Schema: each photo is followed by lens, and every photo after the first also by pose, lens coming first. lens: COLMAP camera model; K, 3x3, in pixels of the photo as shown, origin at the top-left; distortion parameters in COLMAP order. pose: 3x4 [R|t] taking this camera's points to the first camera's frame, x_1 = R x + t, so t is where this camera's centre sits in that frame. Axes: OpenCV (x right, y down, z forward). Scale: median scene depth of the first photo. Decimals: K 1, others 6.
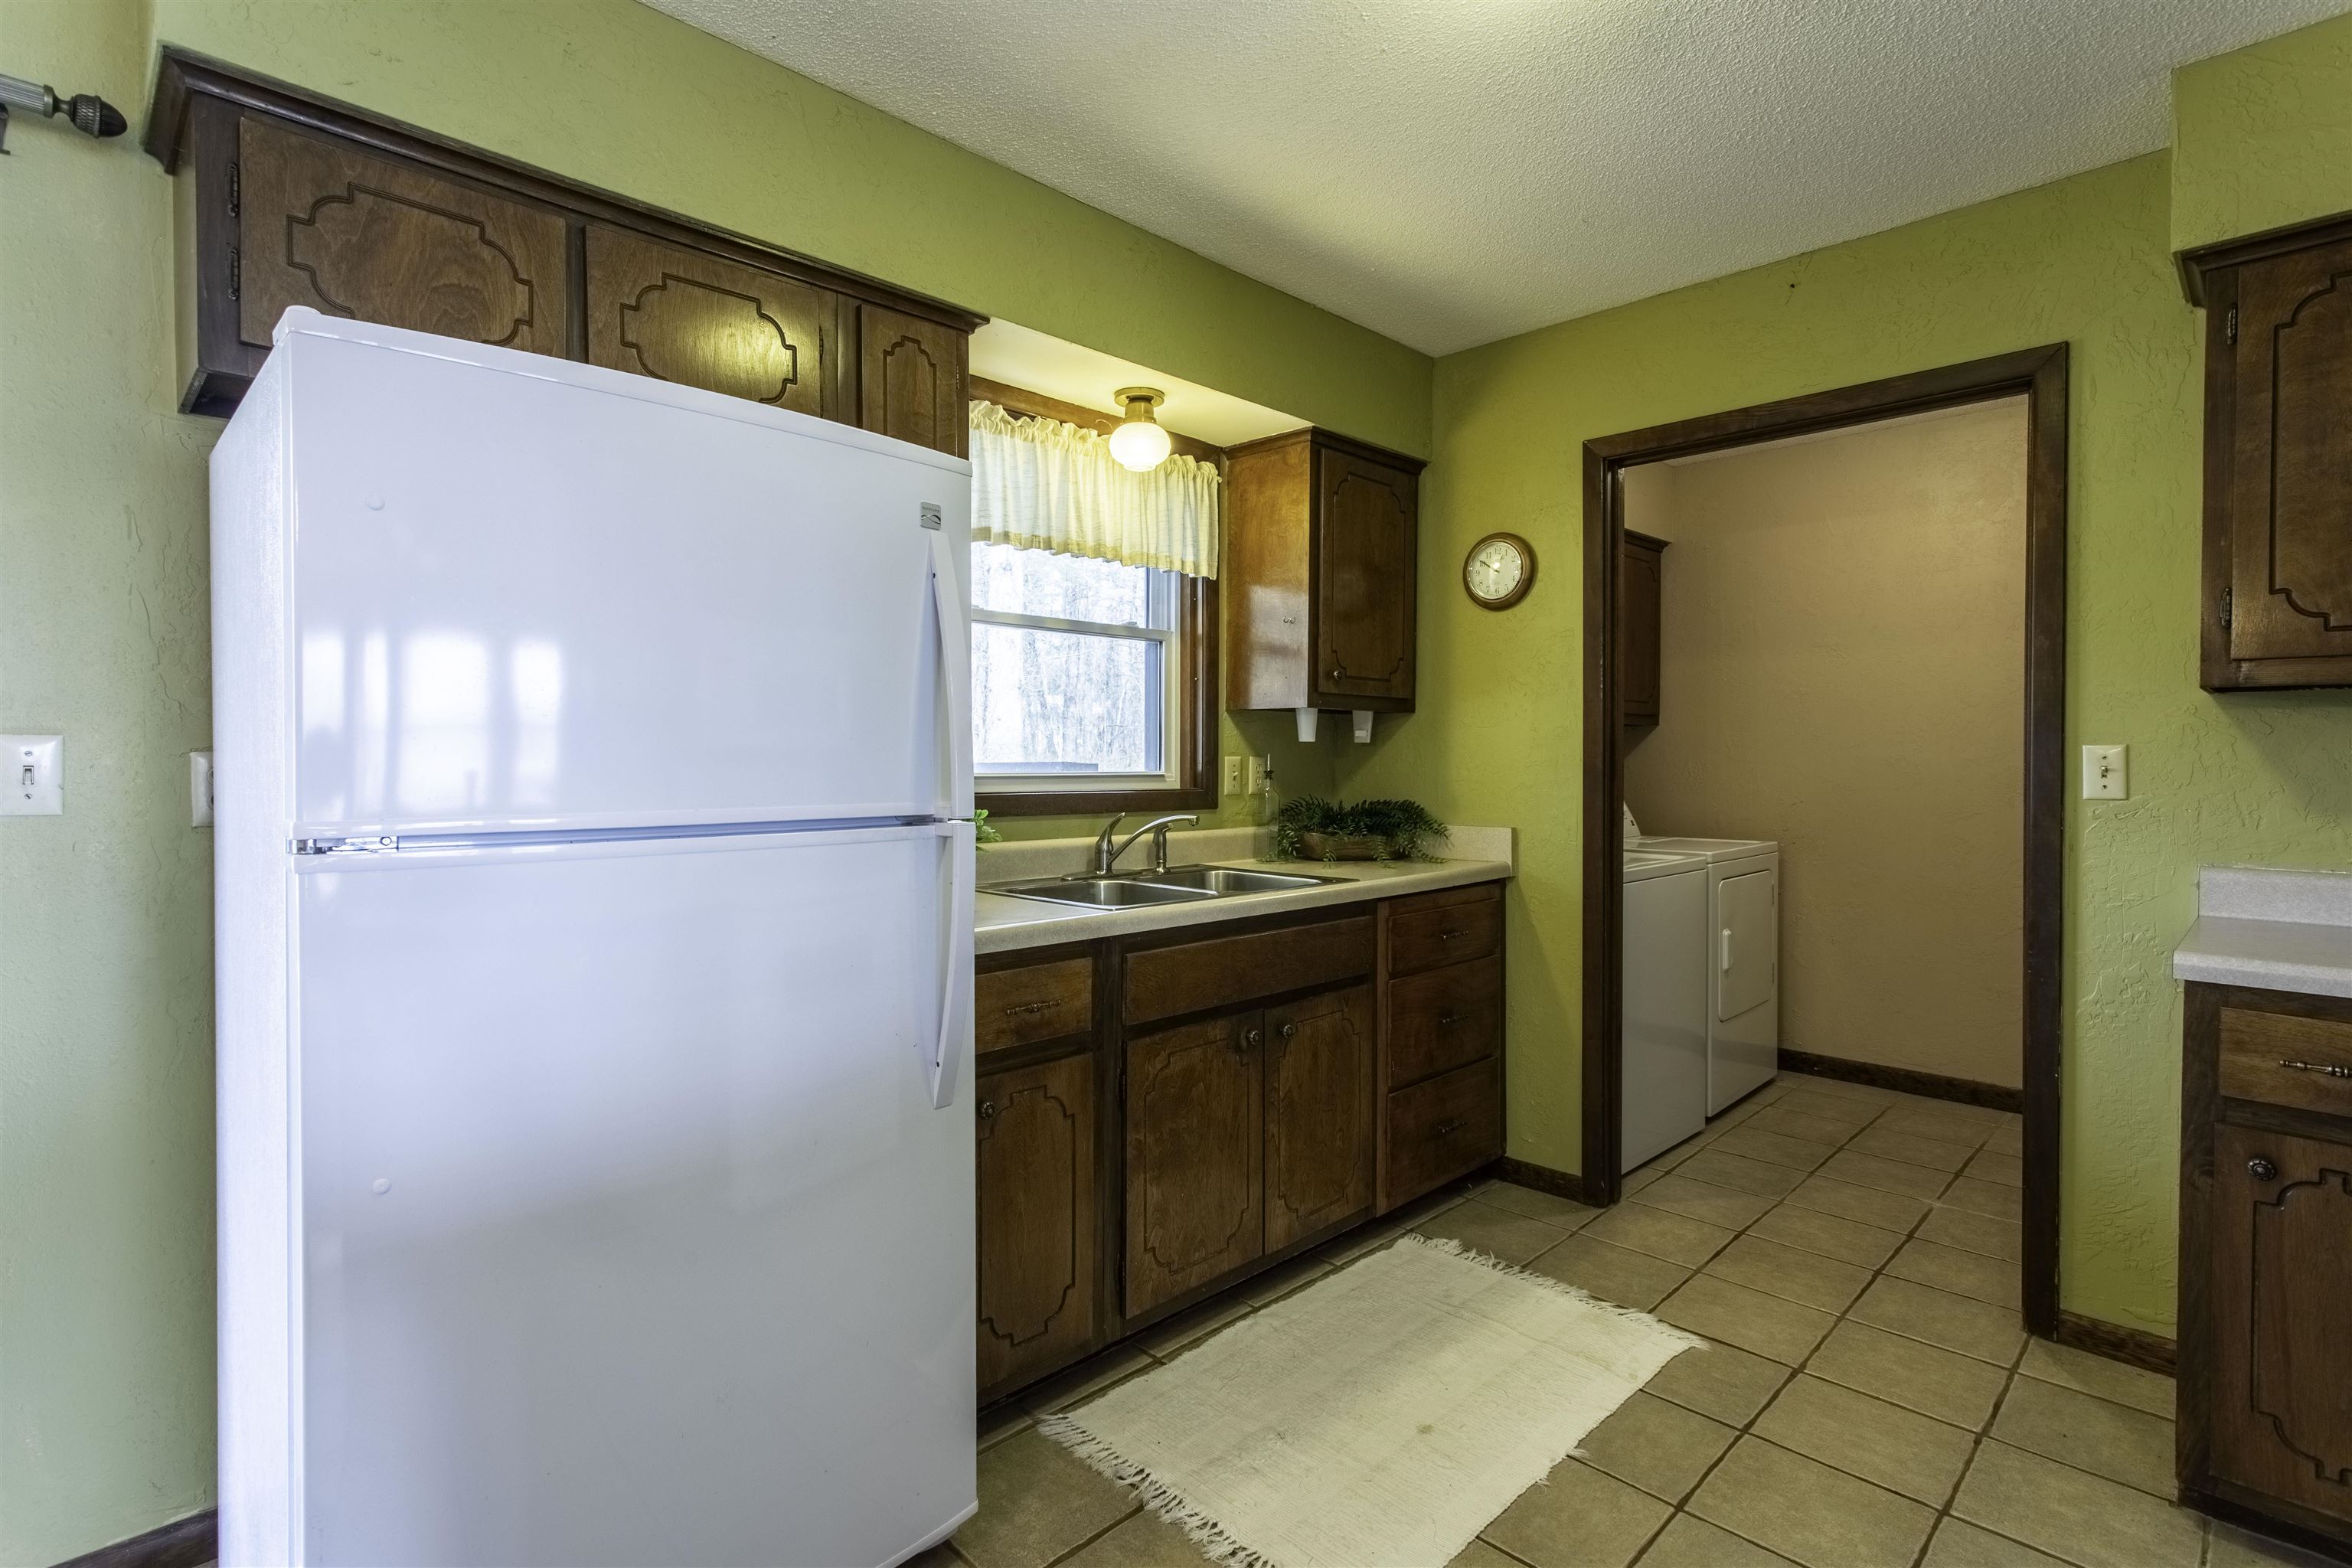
lens RADIAL K [[1134.7, 0, 1170.6], [0, 1134.7, 768.2], [0, 0, 1]] dist [0.000088, 0.001290]
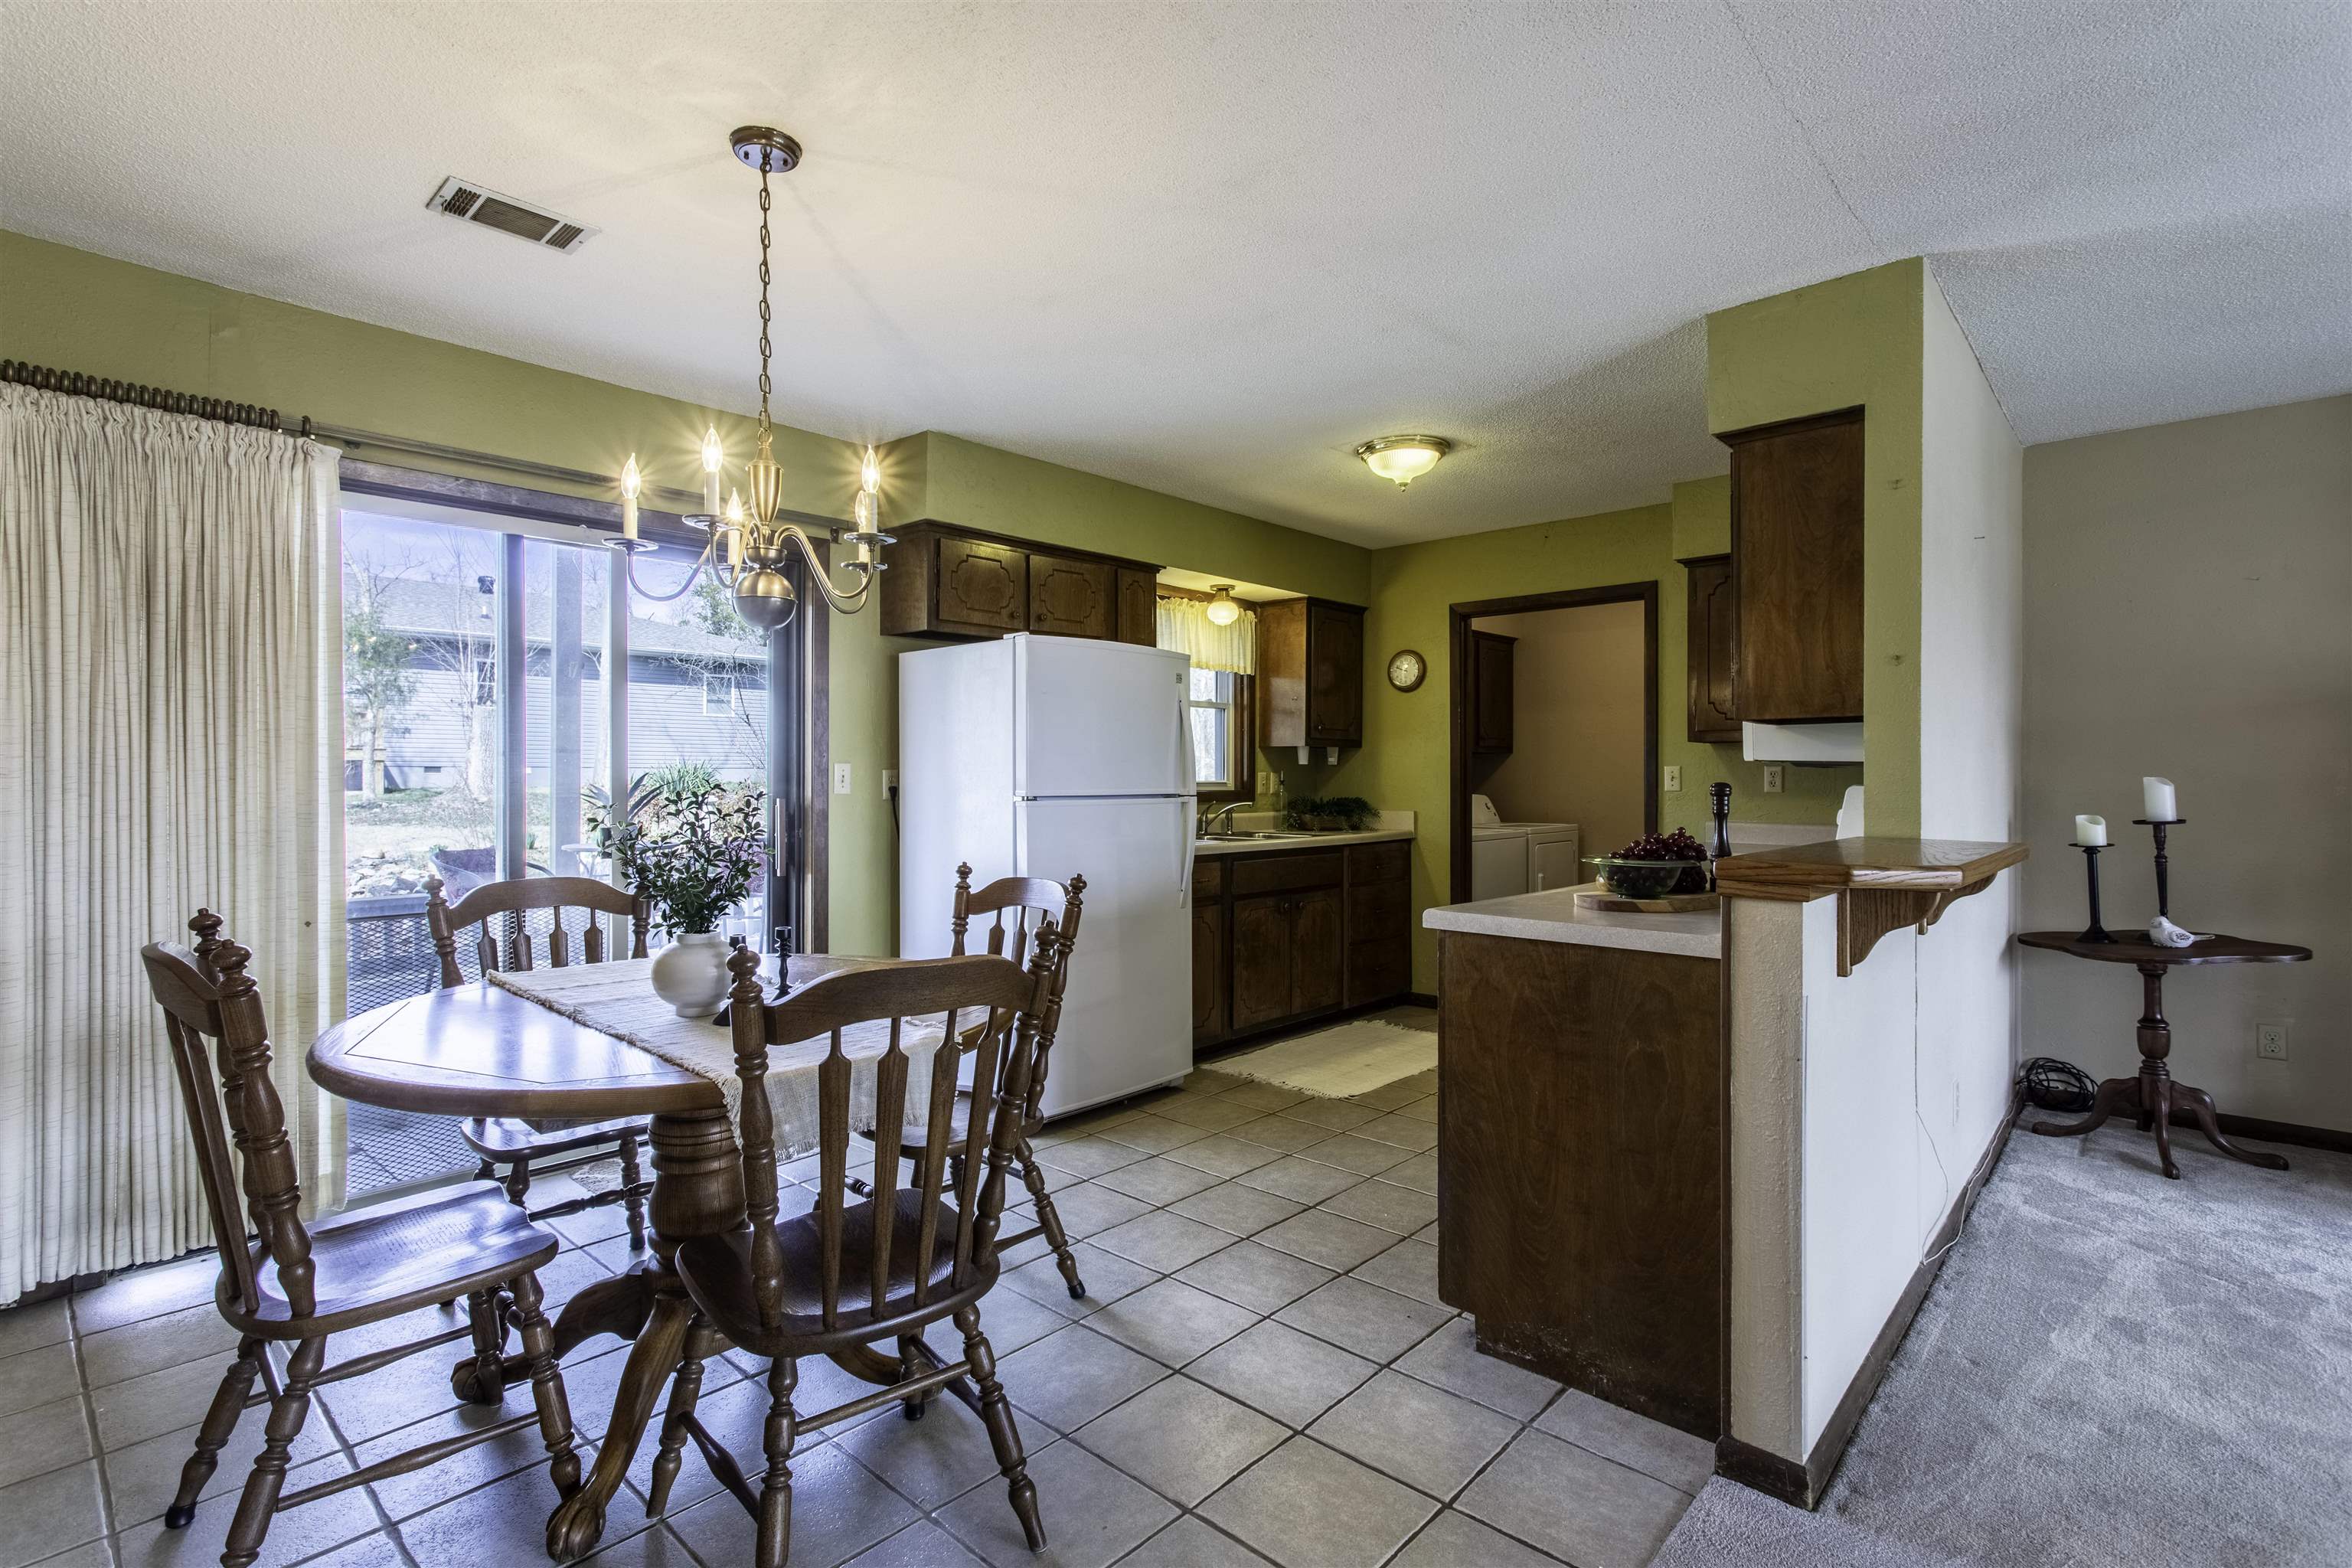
lens RADIAL K [[1116.3, 0, 1160.8], [0, 1116.3, 777.8], [0, 0, 1]] dist [0.001046, 0.000587]
pose [[0.999135, -0.000050, 0.041577, -0.200874], [0.000397, 0.999965, -0.008337, 0.014536], [-0.041576, 0.008346, 0.999101, -0.859430]]
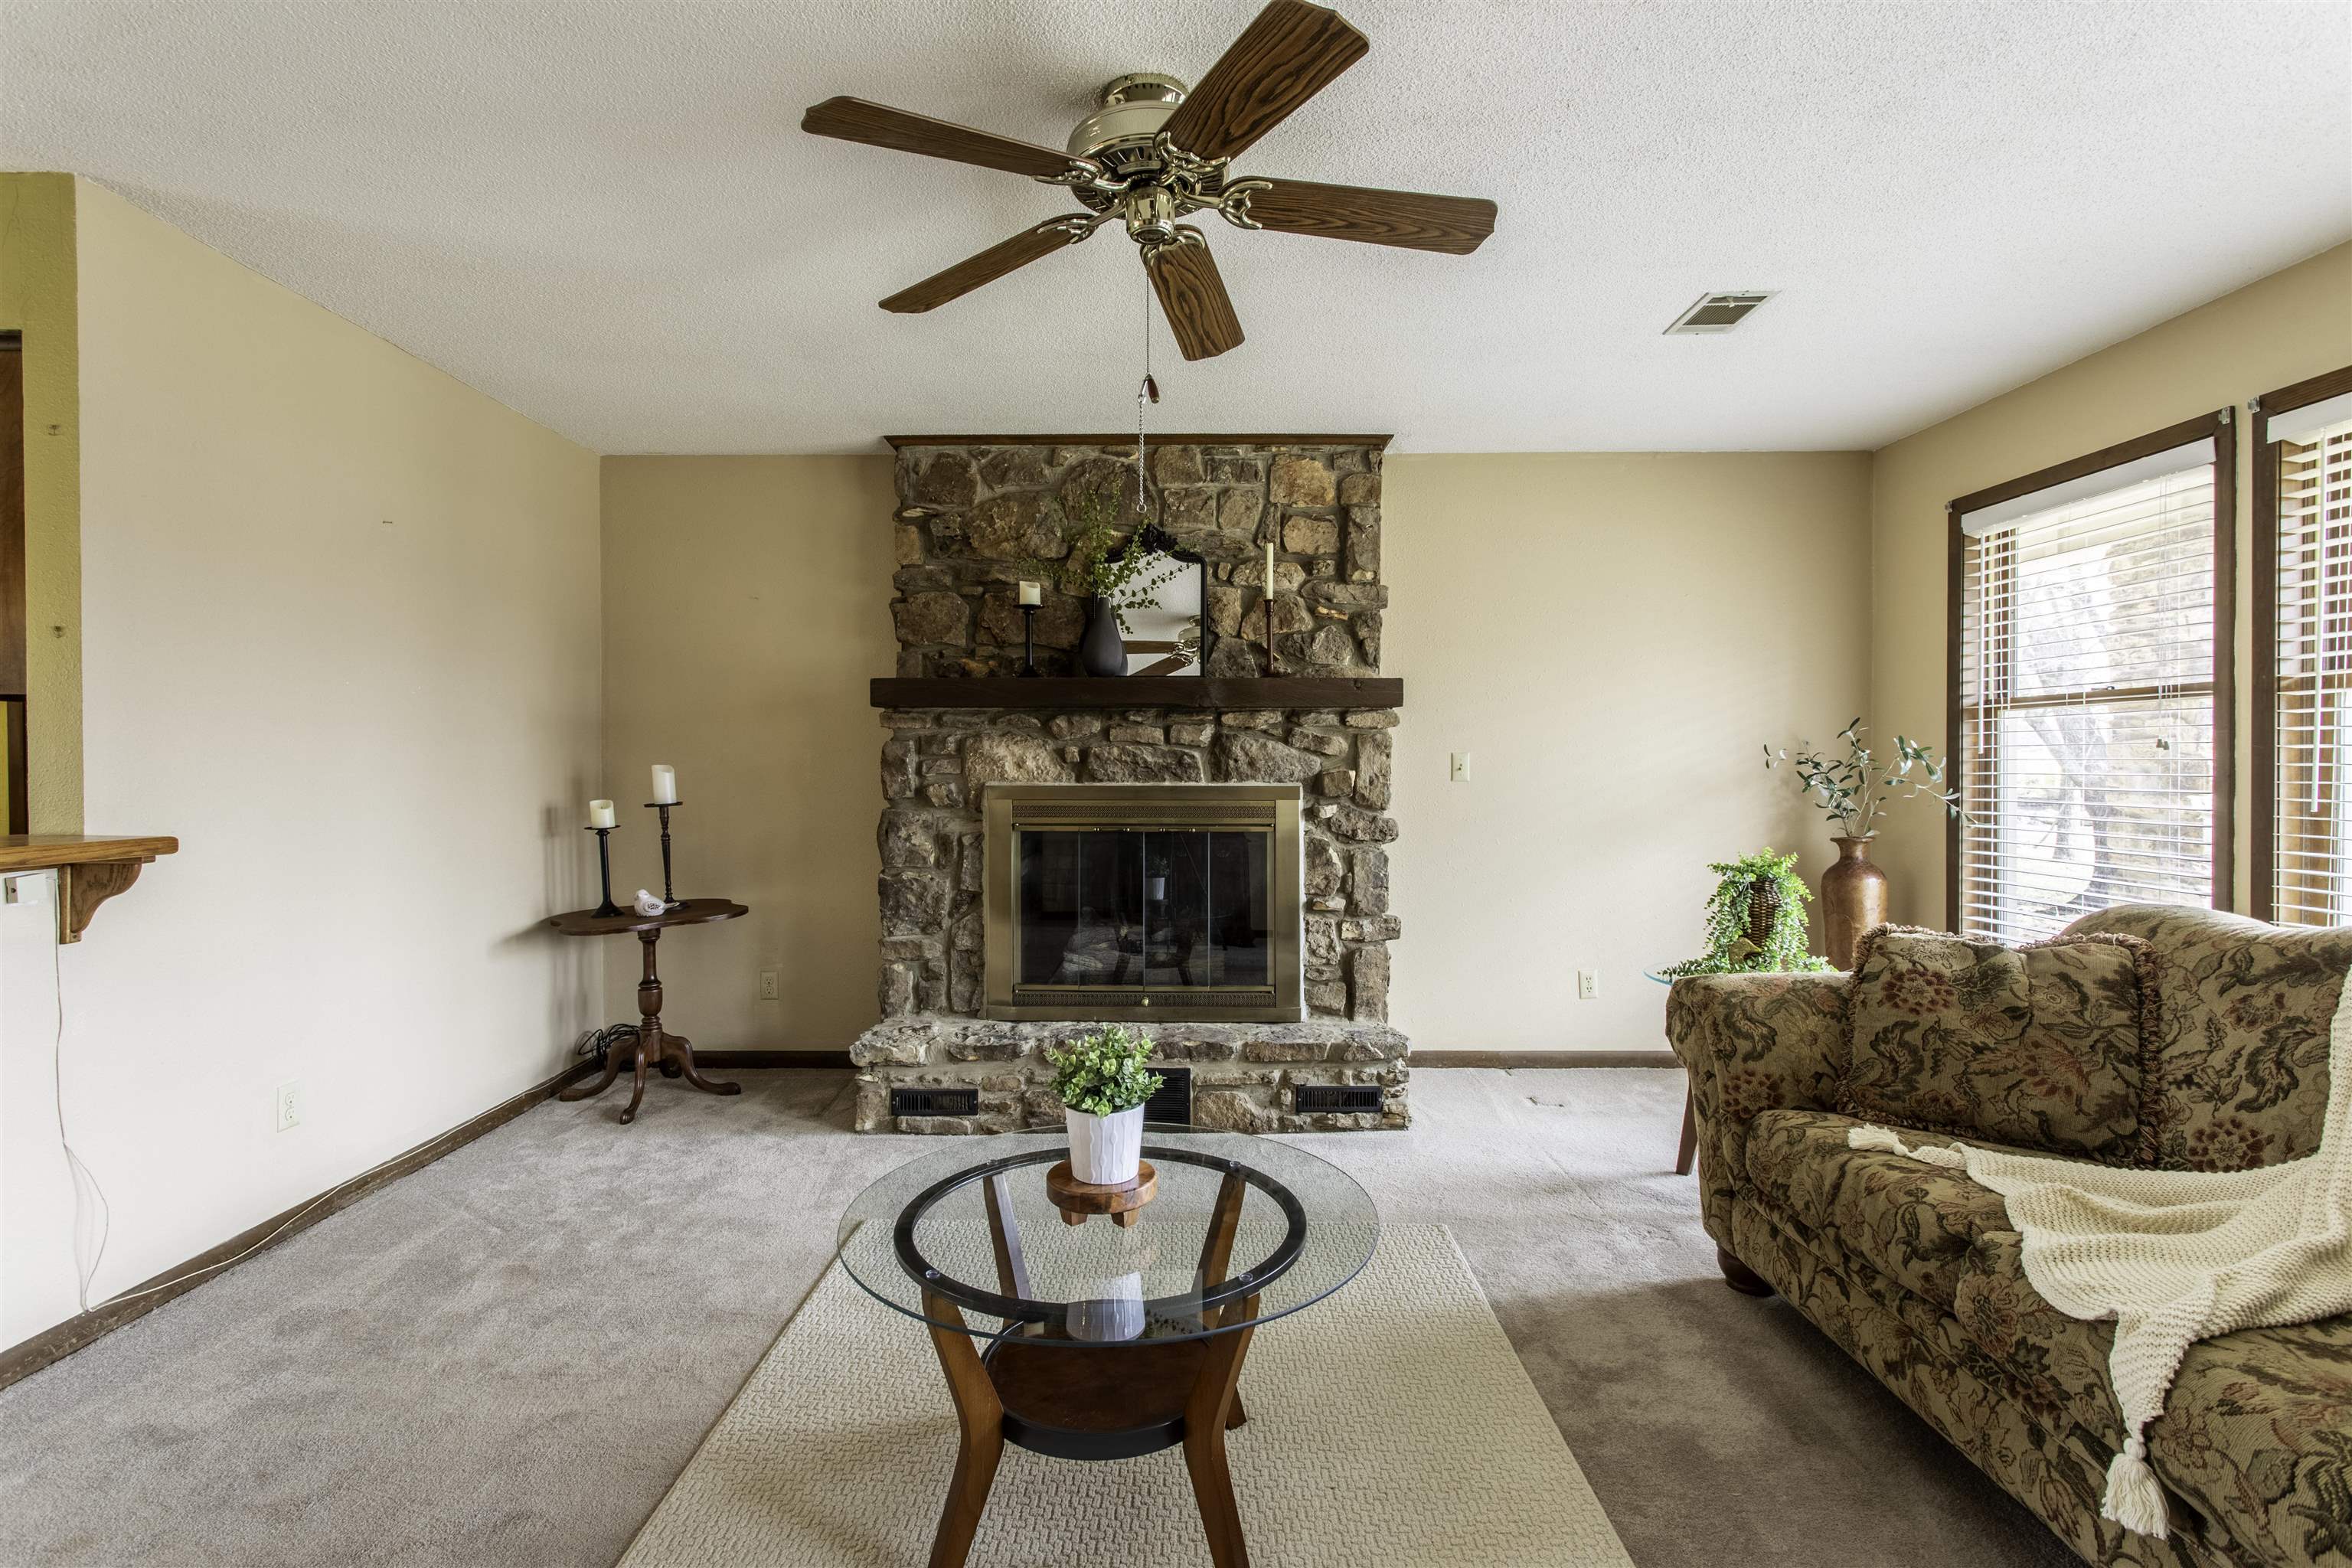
lens RADIAL K [[1106.5, 0, 1172.8], [0, 1106.5, 777.6], [0, 0, 1]] dist [0.002704, 0.001833]
pose [[0.706486, -0.009069, 0.707669, 0.424281], [0.007970, 0.999956, 0.004858, 0.018487], [-0.707683, 0.002207, 0.706527, -1.091856]]
